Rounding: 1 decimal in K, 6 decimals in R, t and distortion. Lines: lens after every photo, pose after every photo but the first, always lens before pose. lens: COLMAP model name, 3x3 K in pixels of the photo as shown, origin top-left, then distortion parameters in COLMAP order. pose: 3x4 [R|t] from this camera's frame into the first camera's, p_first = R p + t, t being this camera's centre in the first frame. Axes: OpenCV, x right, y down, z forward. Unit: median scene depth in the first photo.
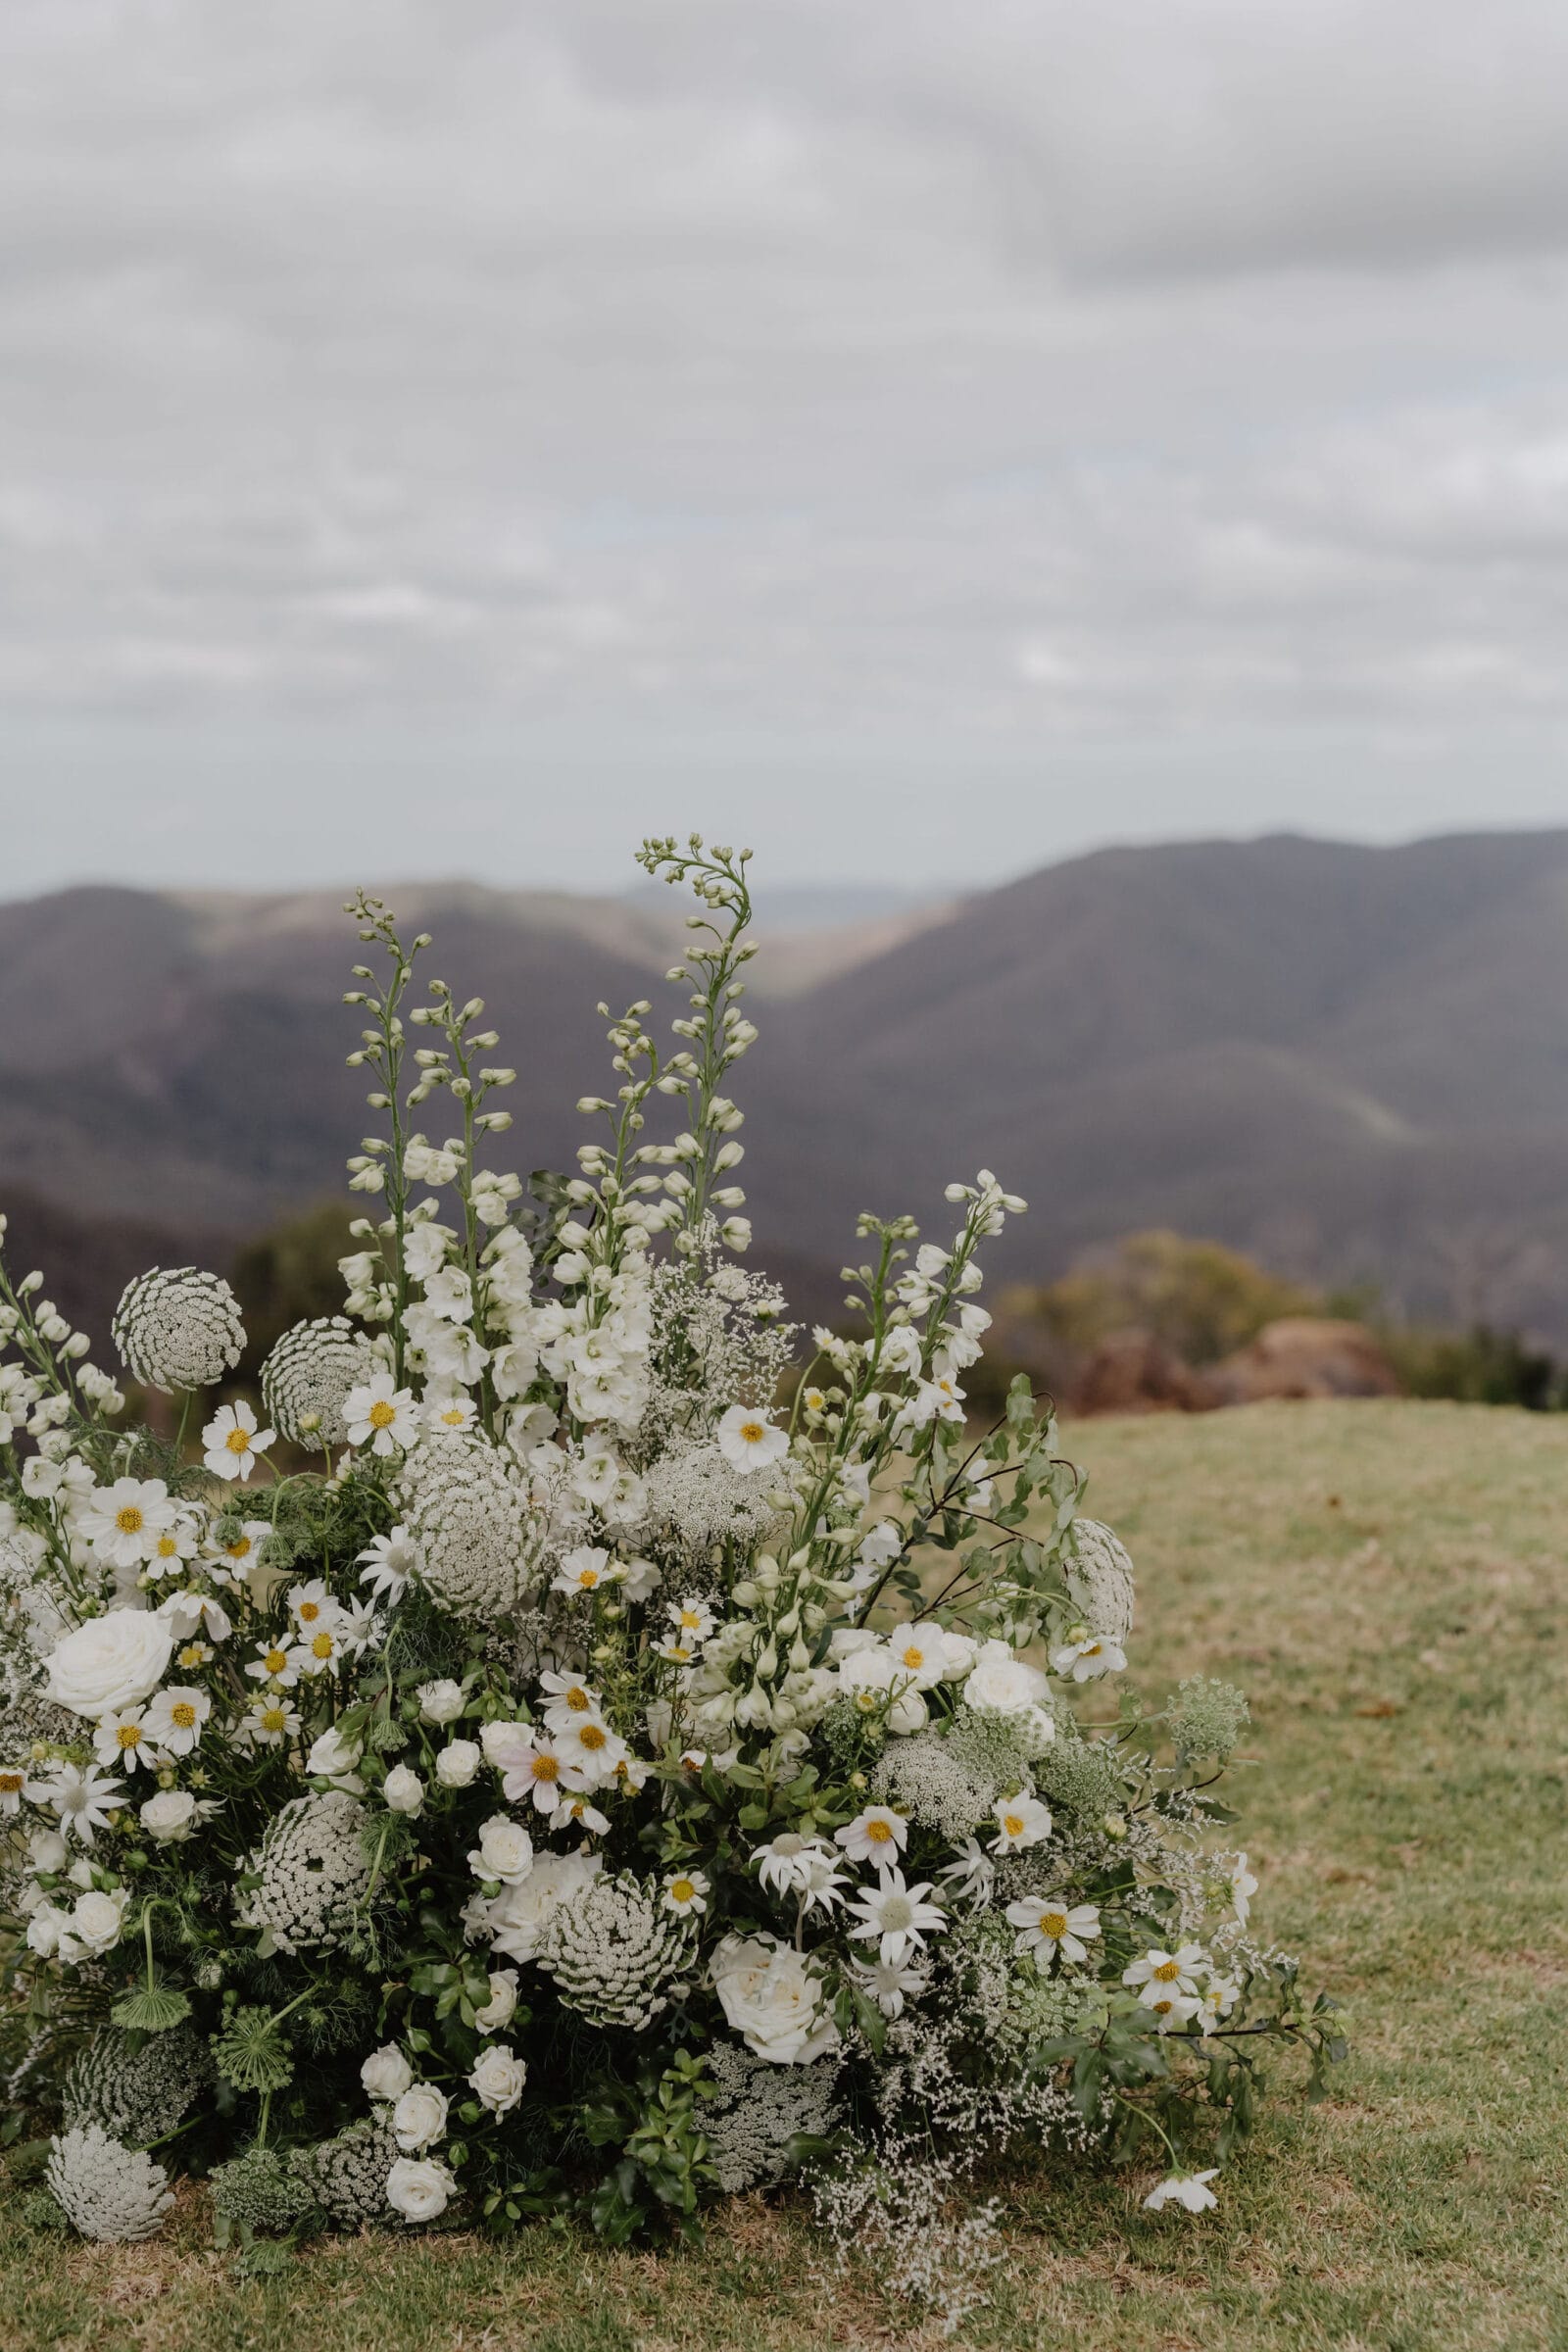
lens RADIAL K [[3119.9, 0, 777.7], [0, 3119.9, 1259.6], [0, 0, 1]] dist [0.044127, 0.003919]
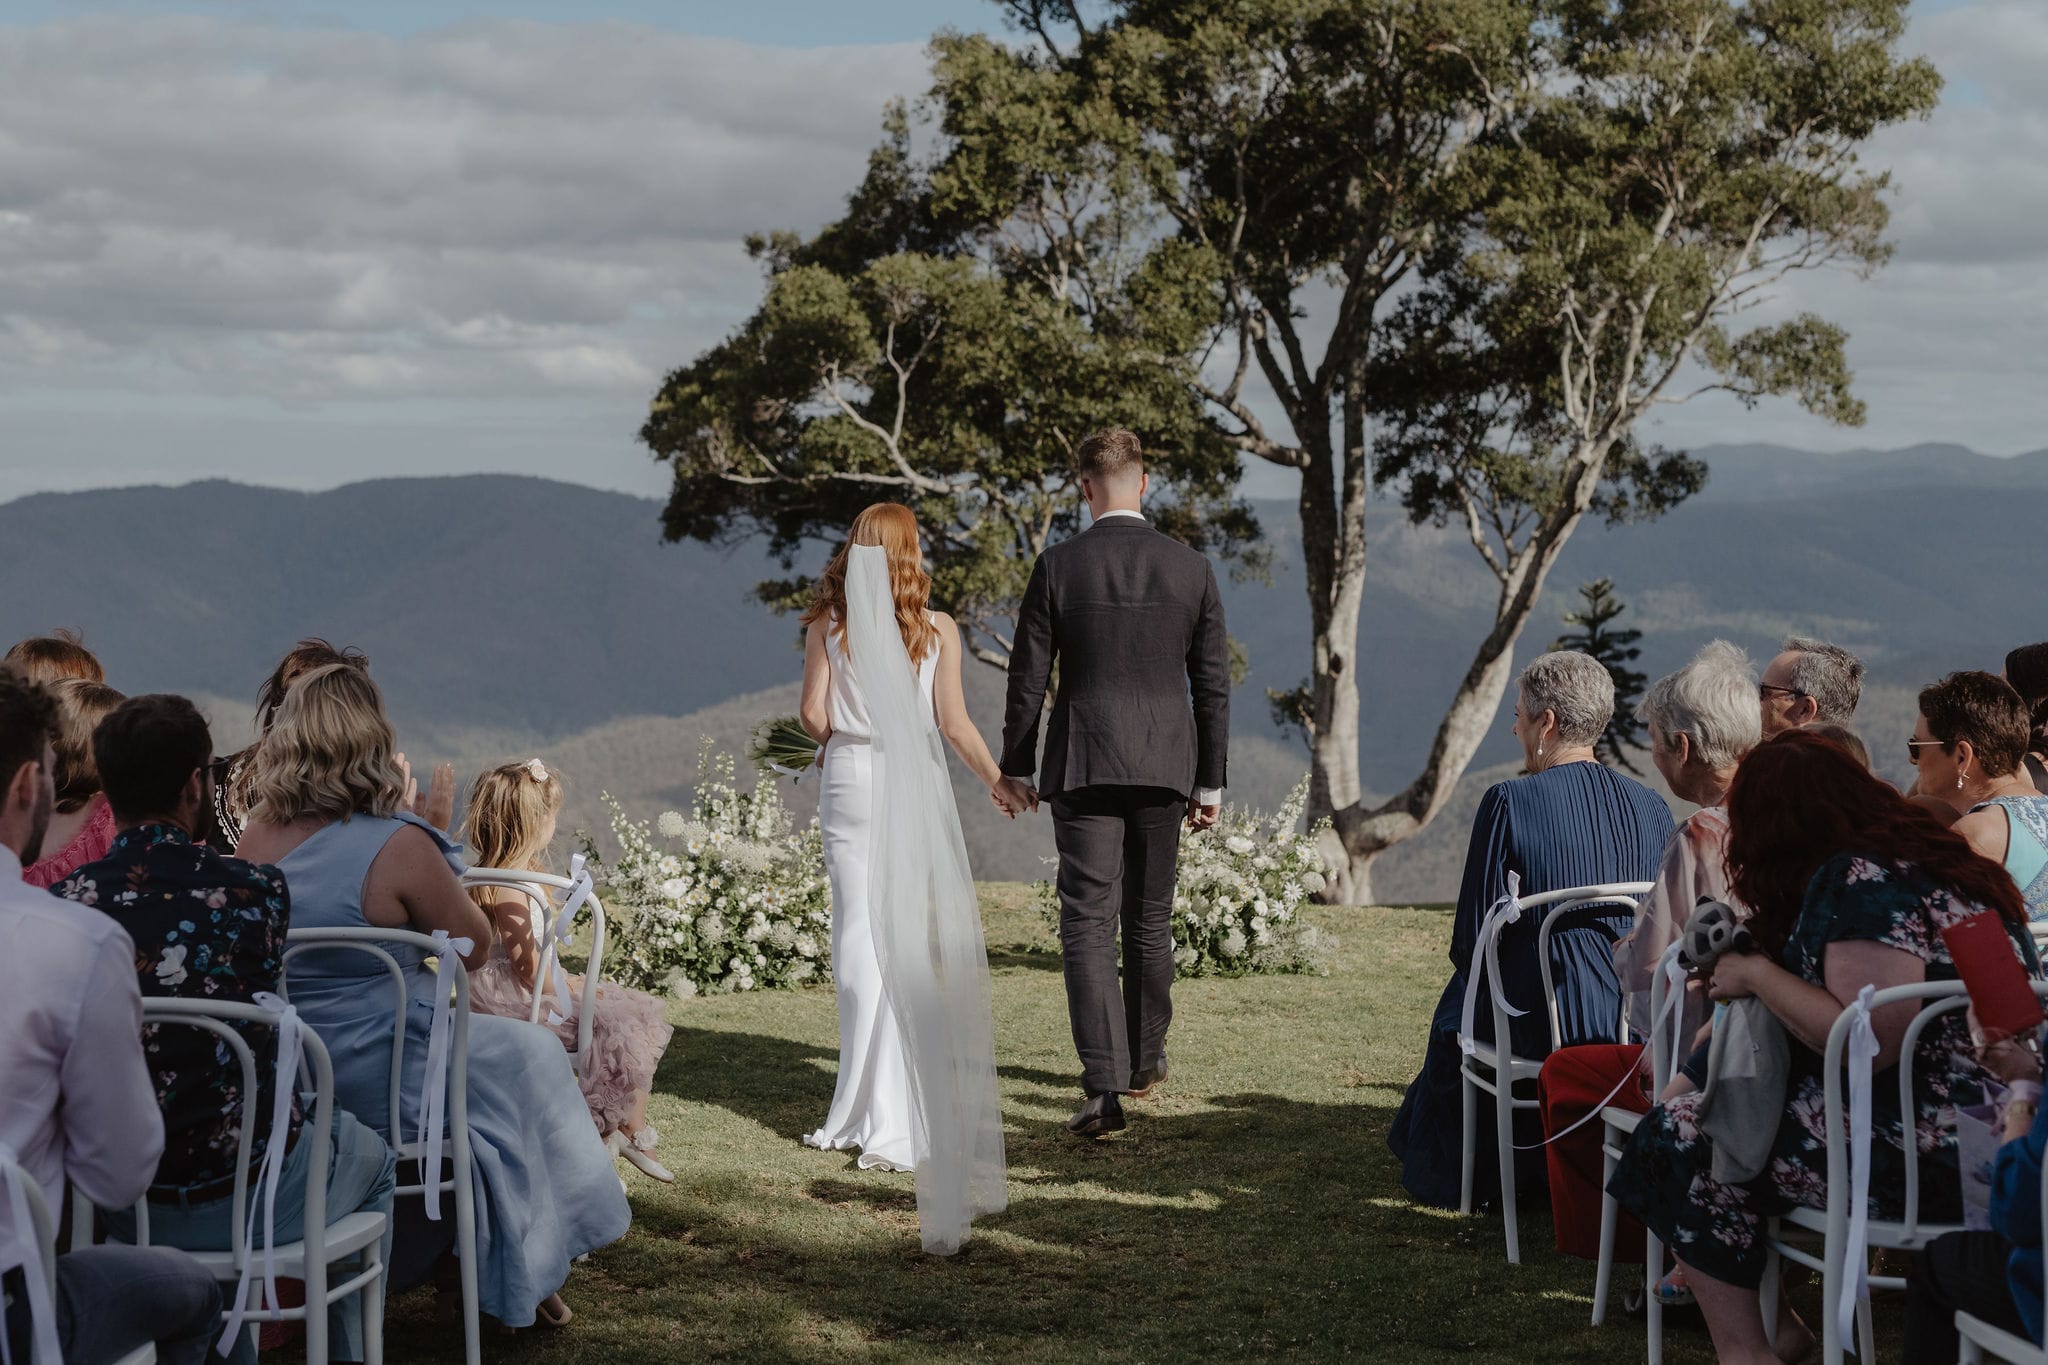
lens RADIAL K [[2948.8, 0, 895.5], [0, 2948.8, 685.5], [0, 0, 1]] dist [0.028394, 0.008032]
pose [[0.934350, -0.021294, 0.355719, -1.603740], [0.045523, 0.997167, -0.059879, 0.105371], [-0.353436, 0.072141, 0.932673, -3.677454]]
